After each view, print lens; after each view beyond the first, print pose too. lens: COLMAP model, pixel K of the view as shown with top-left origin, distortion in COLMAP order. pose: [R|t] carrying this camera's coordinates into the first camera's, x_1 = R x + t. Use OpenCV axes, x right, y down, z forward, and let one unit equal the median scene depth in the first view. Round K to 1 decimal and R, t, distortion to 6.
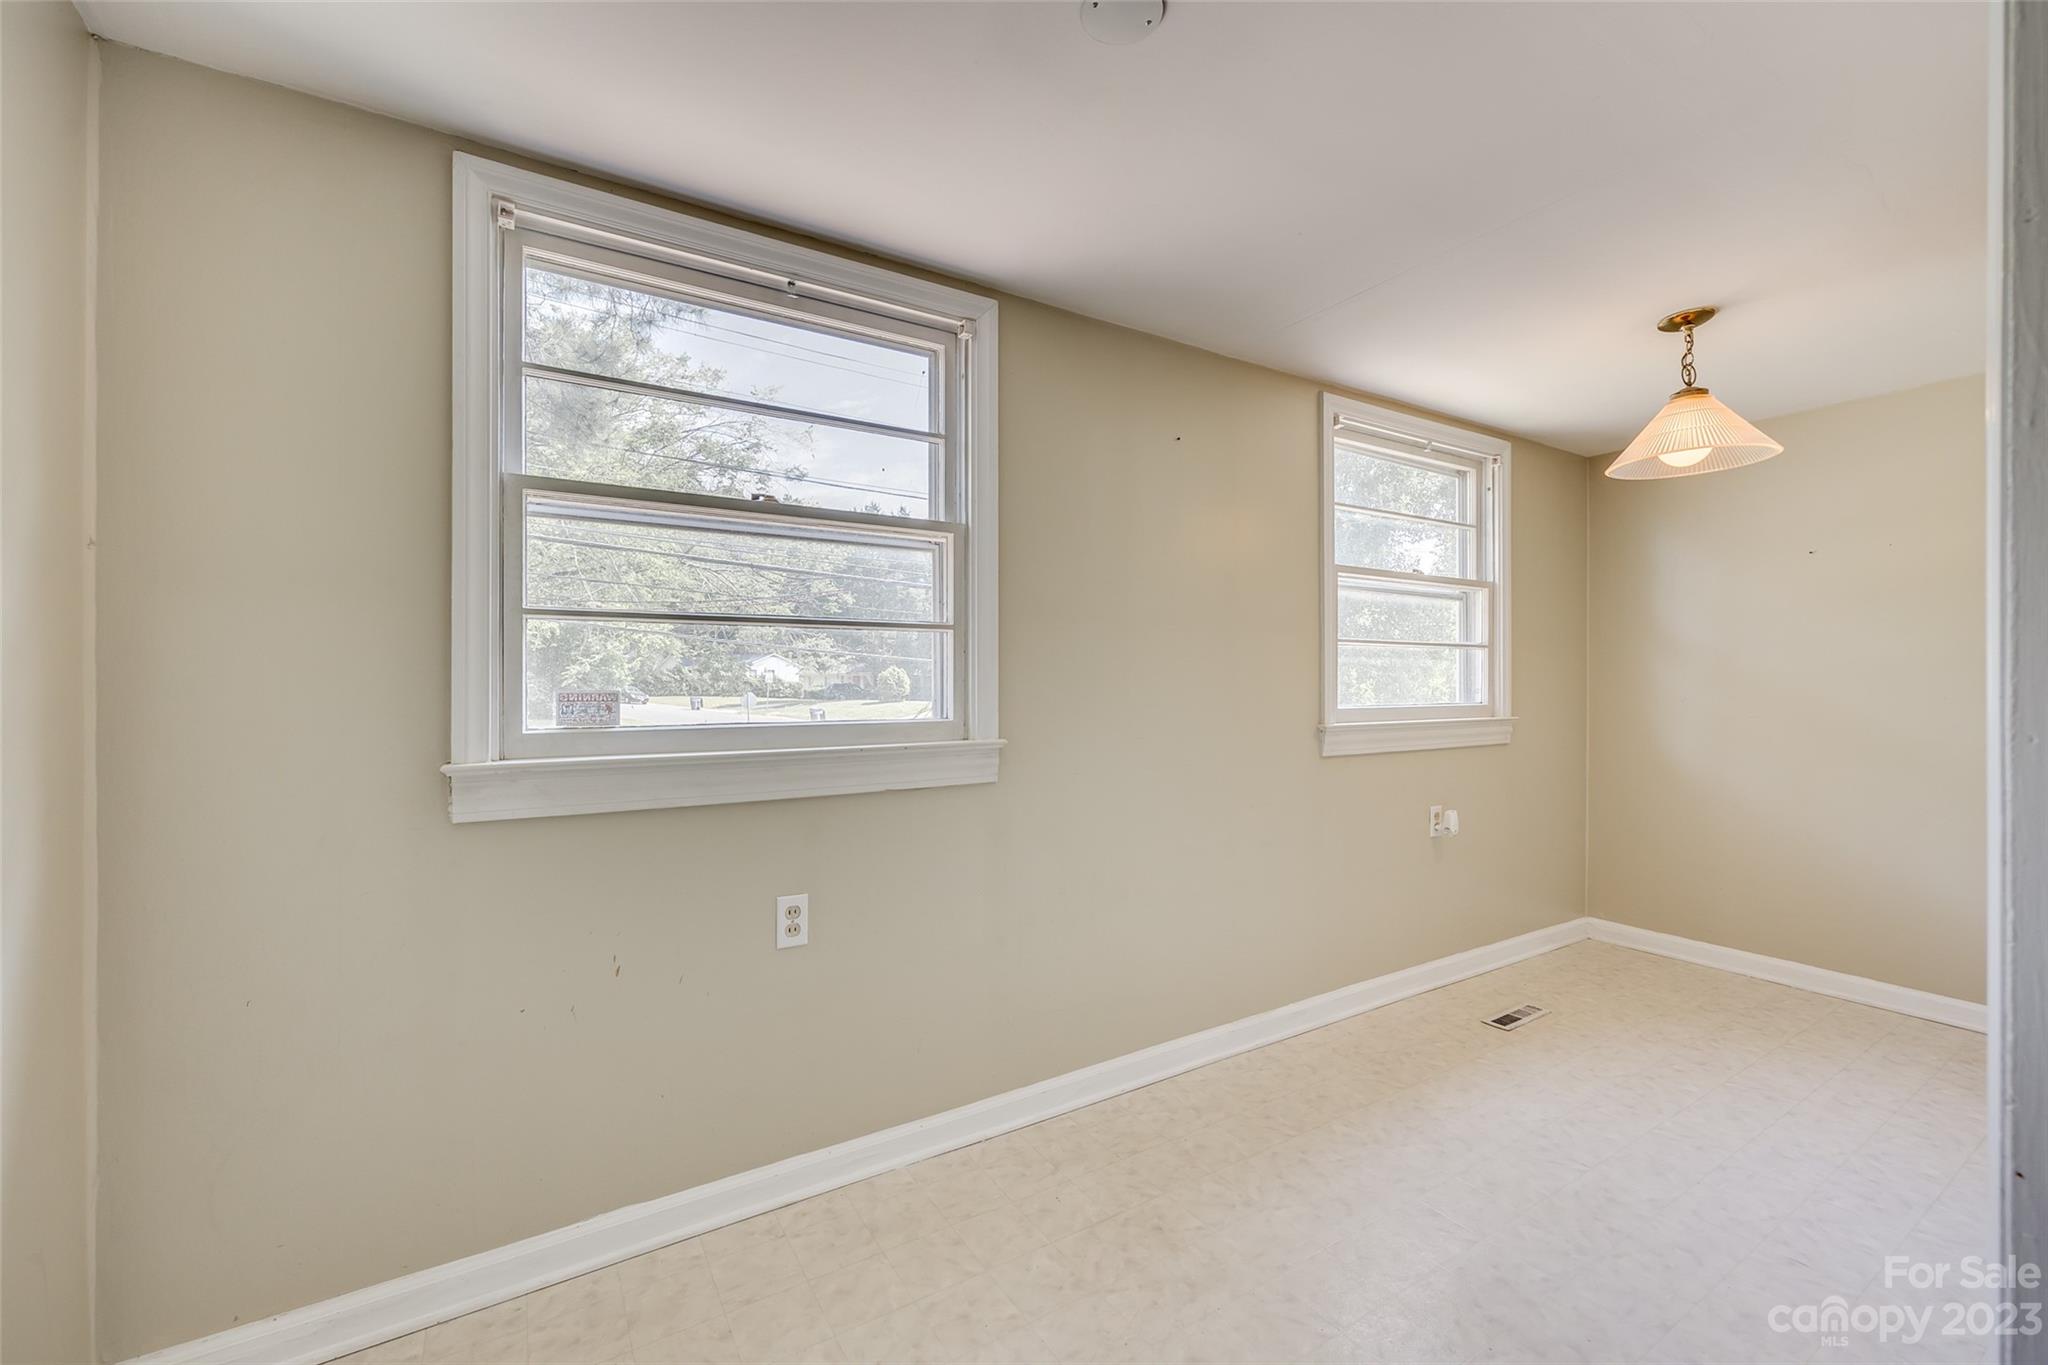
lens RADIAL K [[830.3, 0, 1025.4], [0, 830.3, 681.4], [0, 0, 1]] dist [-0.001892, -0.000002]
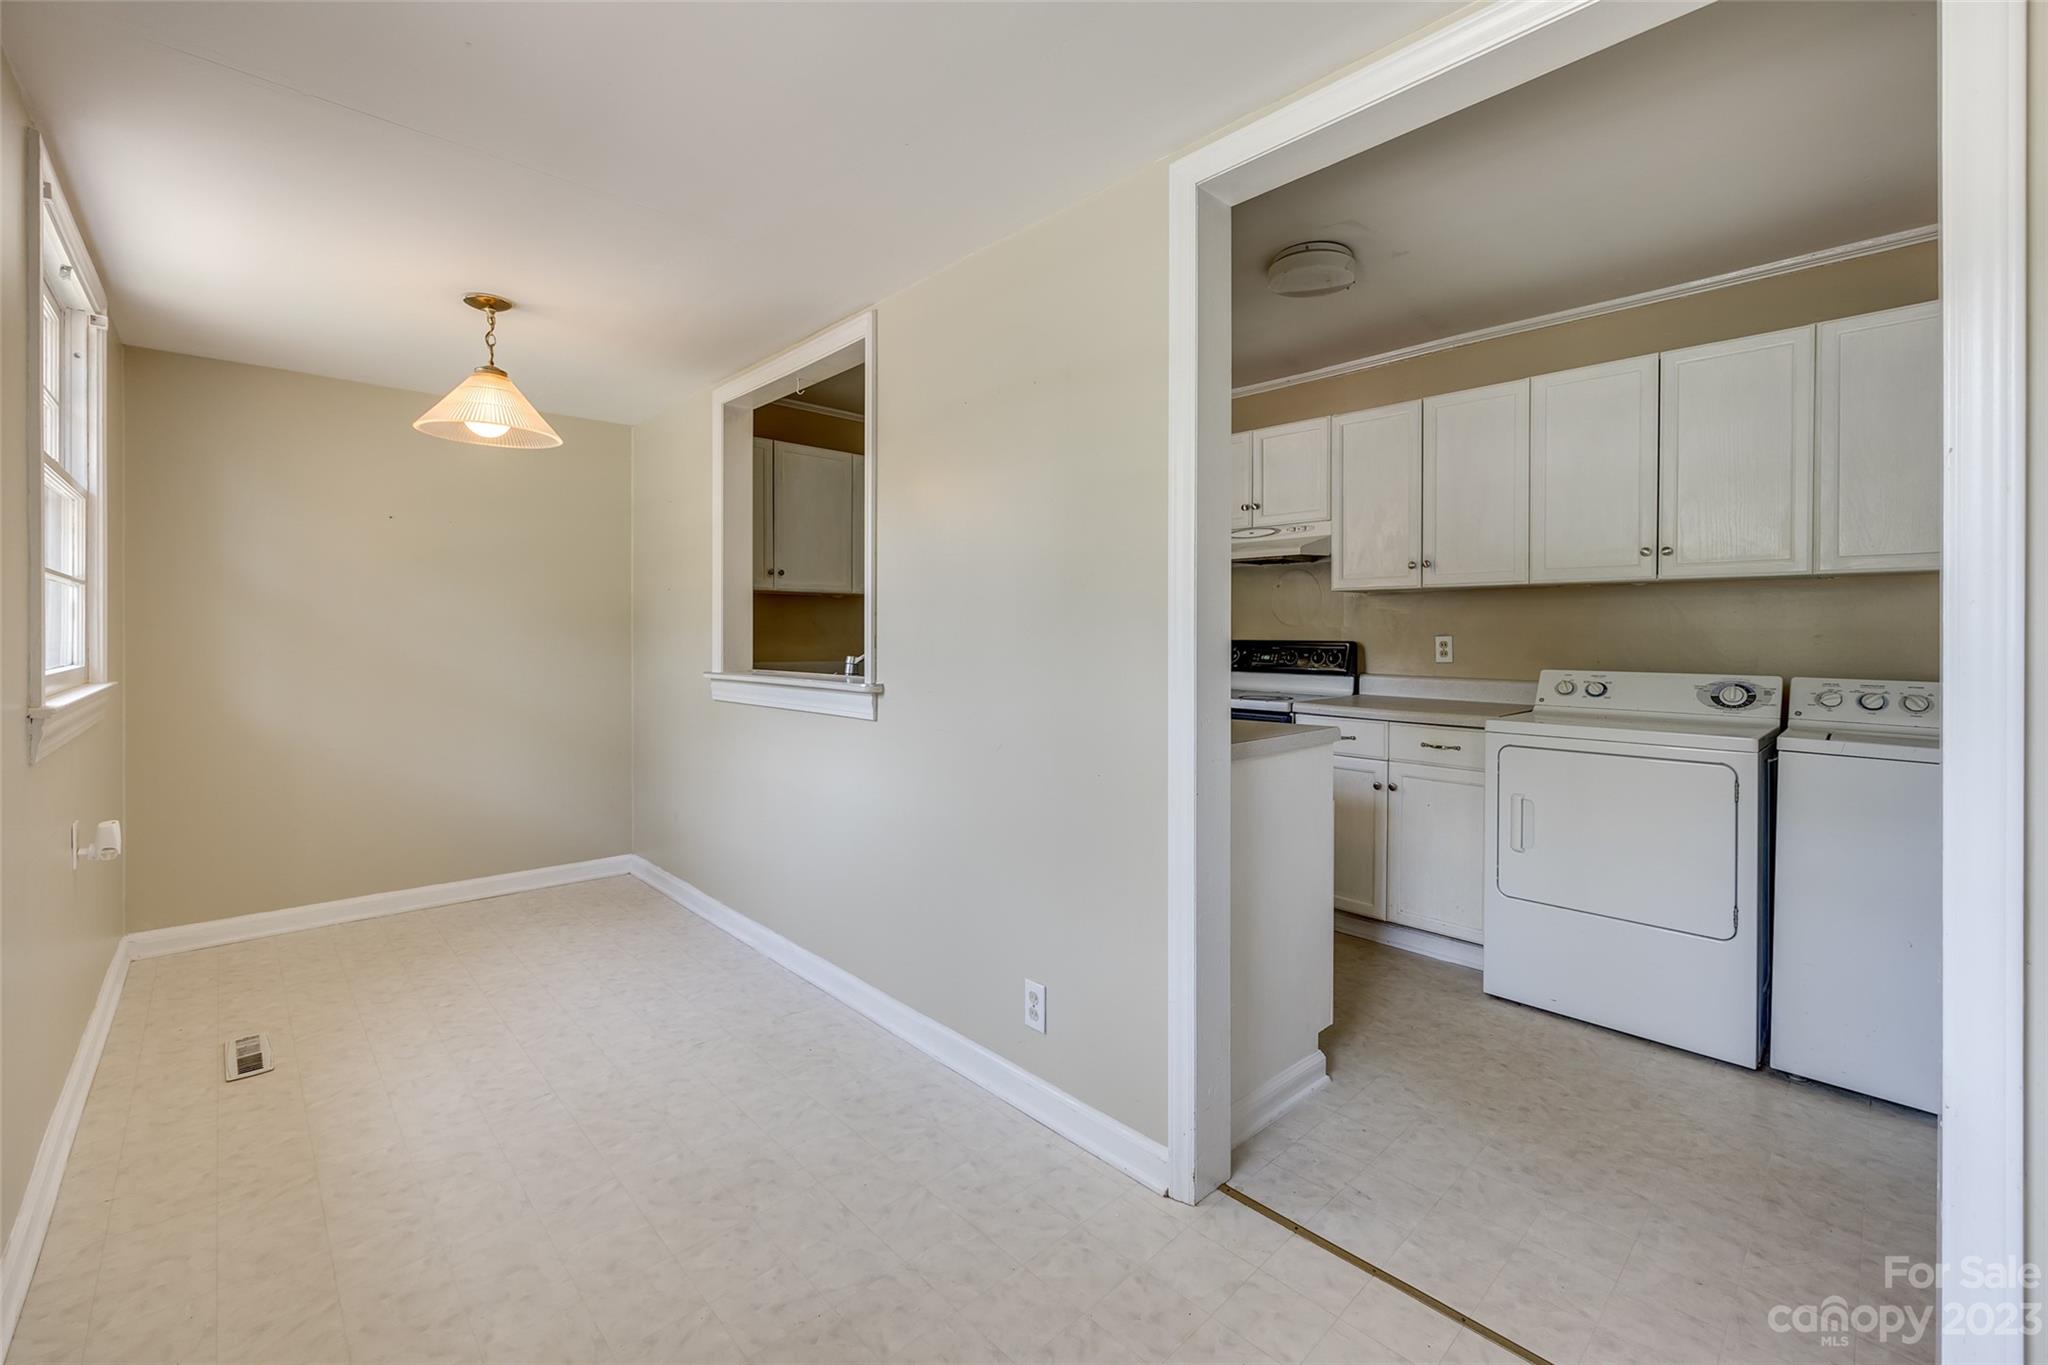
lens RADIAL K [[837.8, 0, 1028.3], [0, 837.8, 636.6], [0, 0, 1]] dist [0.000298, 0.000289]
pose [[-0.200582, -0.003618, 0.979670, -0.336187], [-0.004305, 0.999987, 0.002811, -0.002303], [-0.979667, -0.003654, -0.200595, 0.424382]]
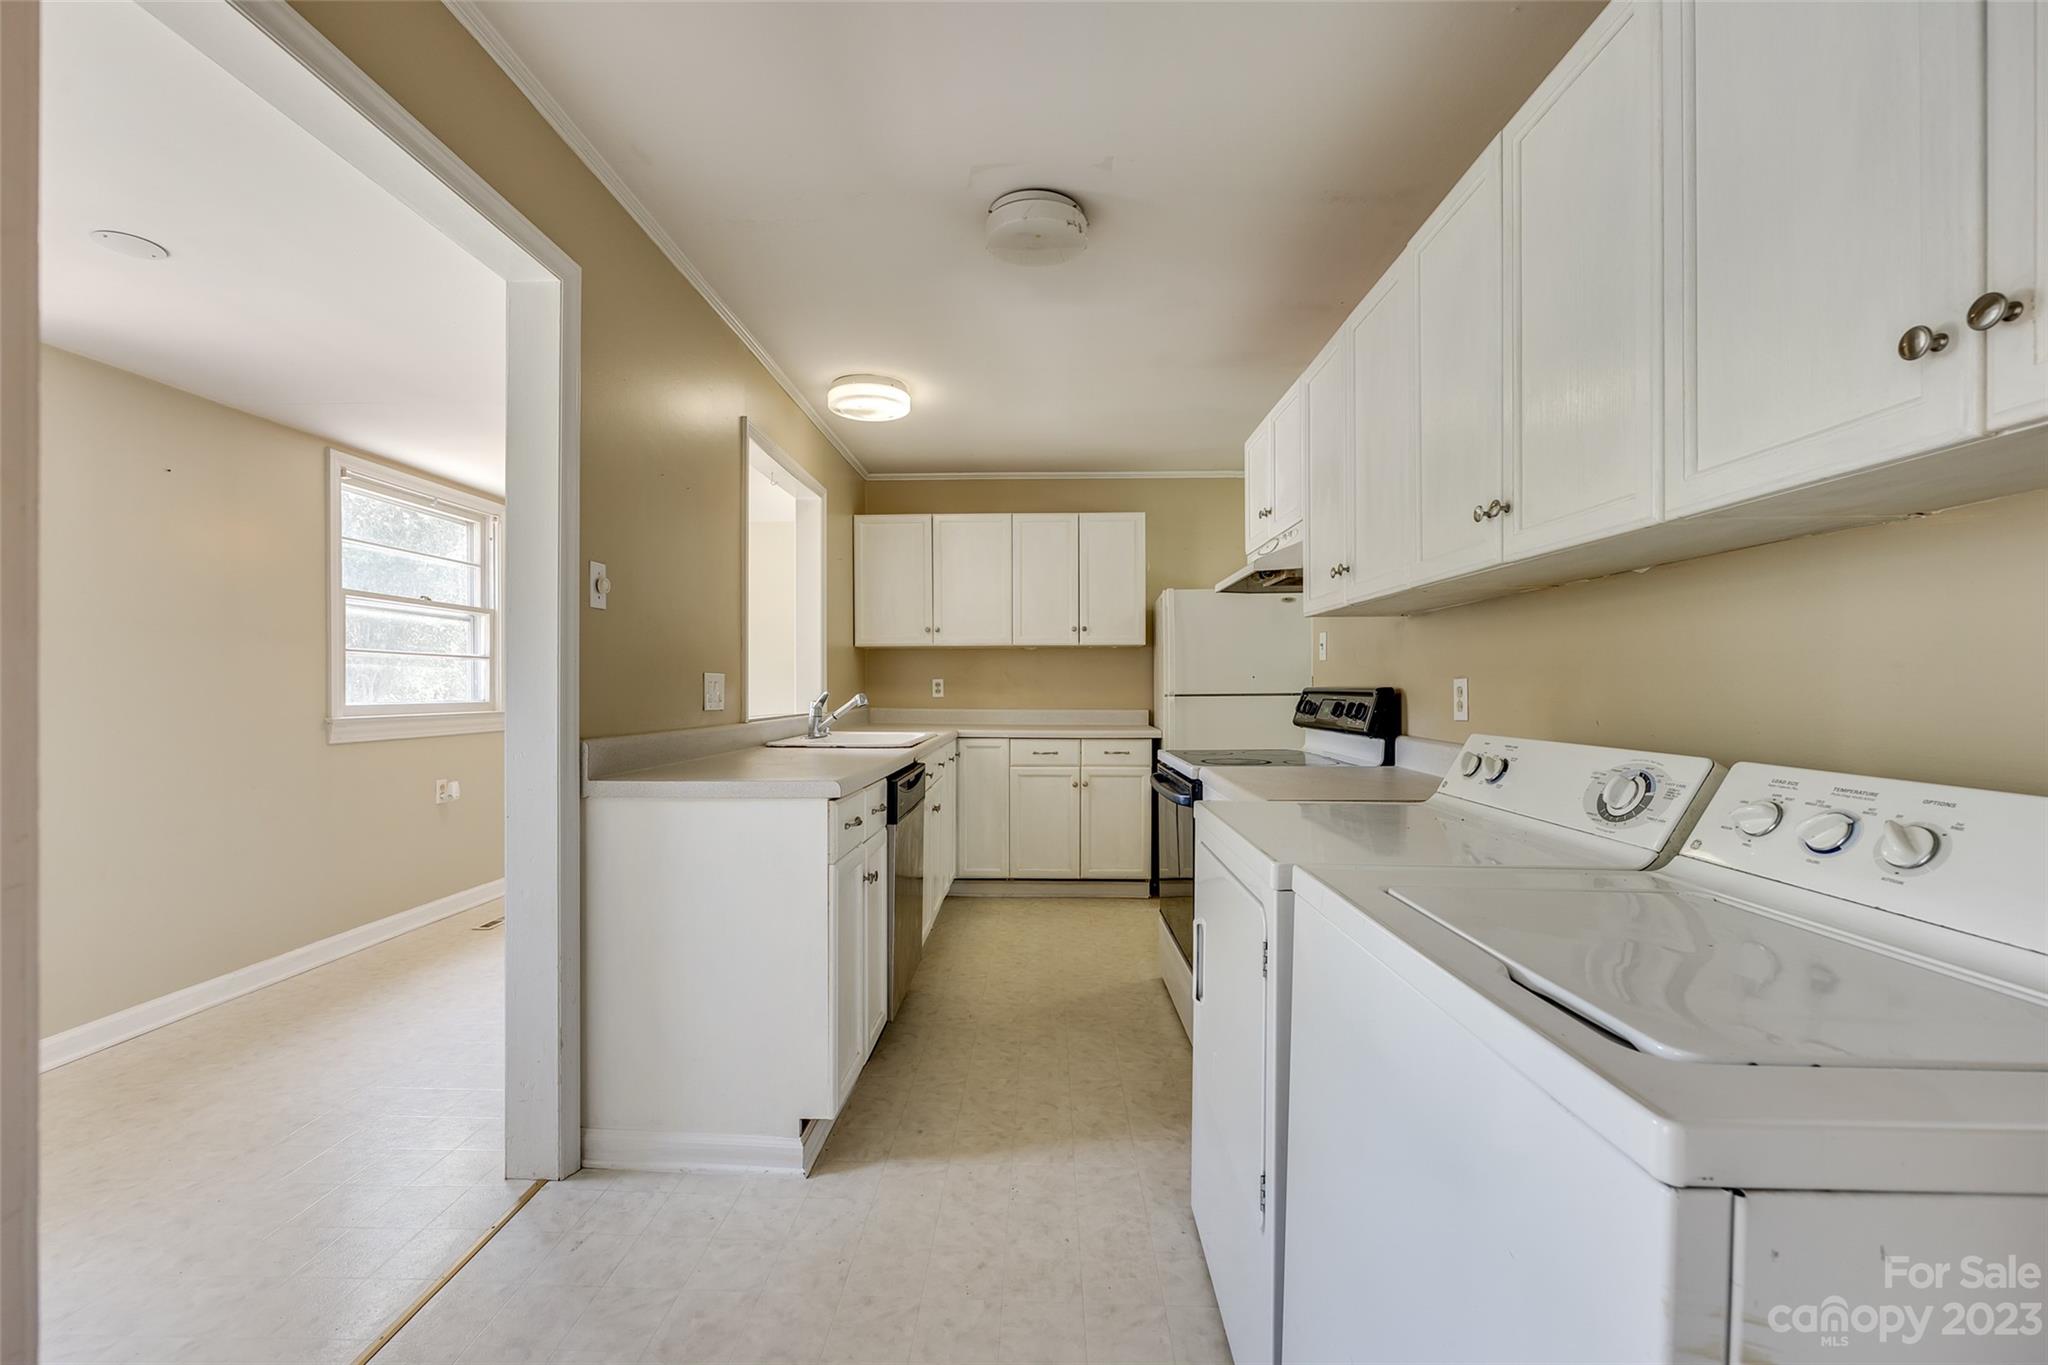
lens RADIAL K [[846.5, 0, 1021.7], [0, 846.5, 689.8], [0, 0, 1]] dist [-0.000257, 0.000065]
pose [[0.551921, -0.002021, 0.833894, -0.117957], [0.000035, 0.999997, 0.002401, 0.006507], [-0.833896, -0.001295, 0.551920, -0.530215]]
